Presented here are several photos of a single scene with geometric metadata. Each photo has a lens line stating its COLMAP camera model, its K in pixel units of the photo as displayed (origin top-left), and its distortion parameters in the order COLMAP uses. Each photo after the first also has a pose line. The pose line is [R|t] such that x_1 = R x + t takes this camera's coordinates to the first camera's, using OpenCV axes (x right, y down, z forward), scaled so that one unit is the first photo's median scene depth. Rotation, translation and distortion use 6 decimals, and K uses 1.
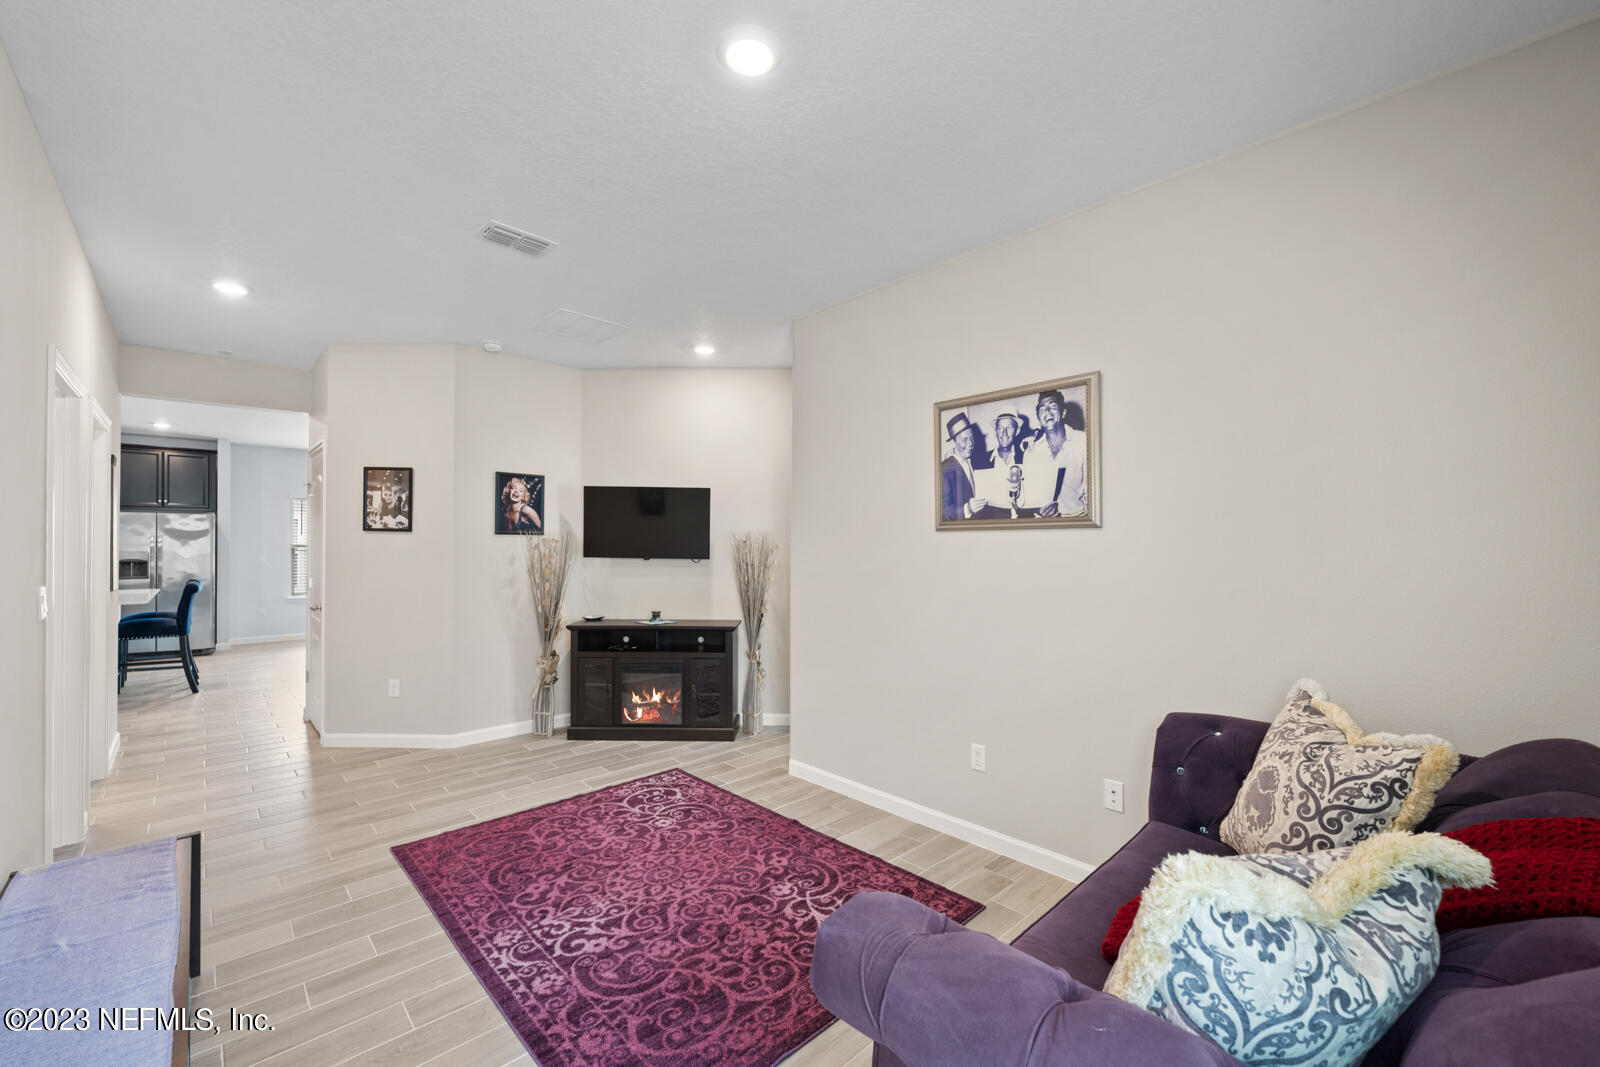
lens RADIAL K [[659.0, 0, 799.5], [0, 659.0, 536.2], [0, 0, 1]] dist [-0.004138, 0.000780]
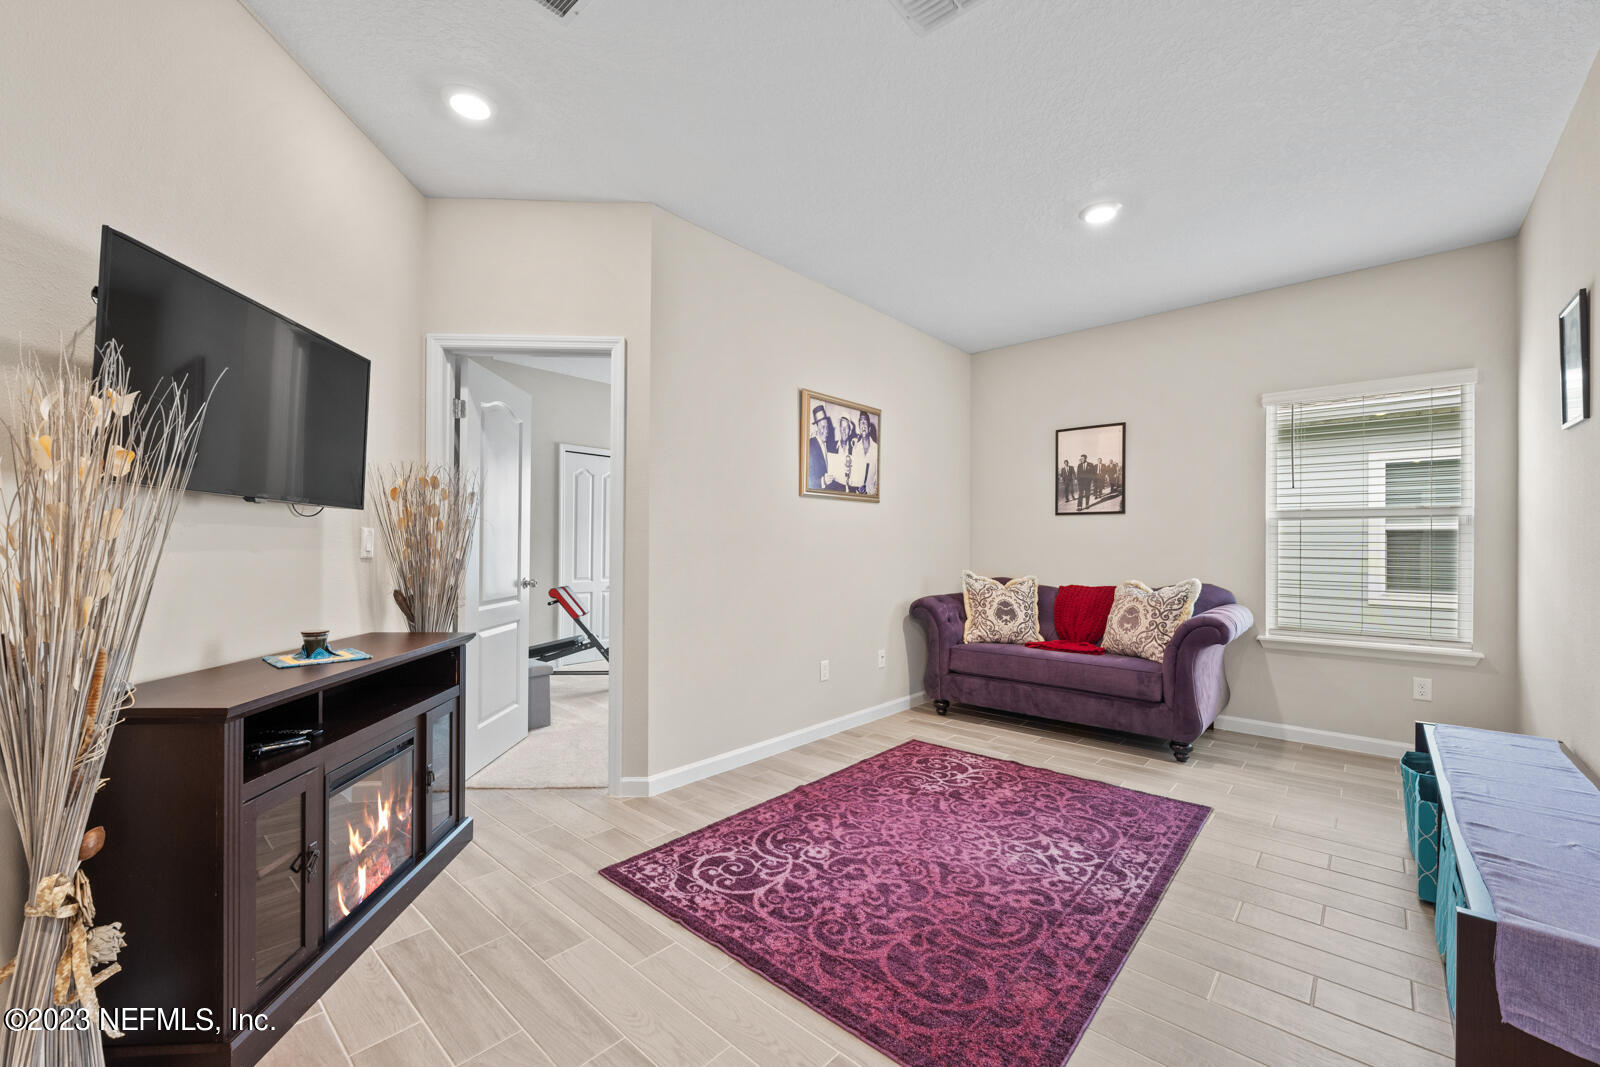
lens RADIAL K [[659.0, 0, 798.8], [0, 659.0, 540.5], [0, 0, 1]] dist [-0.004138, 0.000780]
pose [[-0.102687, 0.005623, 0.994698, -1.078428], [-0.019140, 0.999788, -0.007628, 0.090304], [-0.994530, -0.019821, -0.102558, 1.238734]]
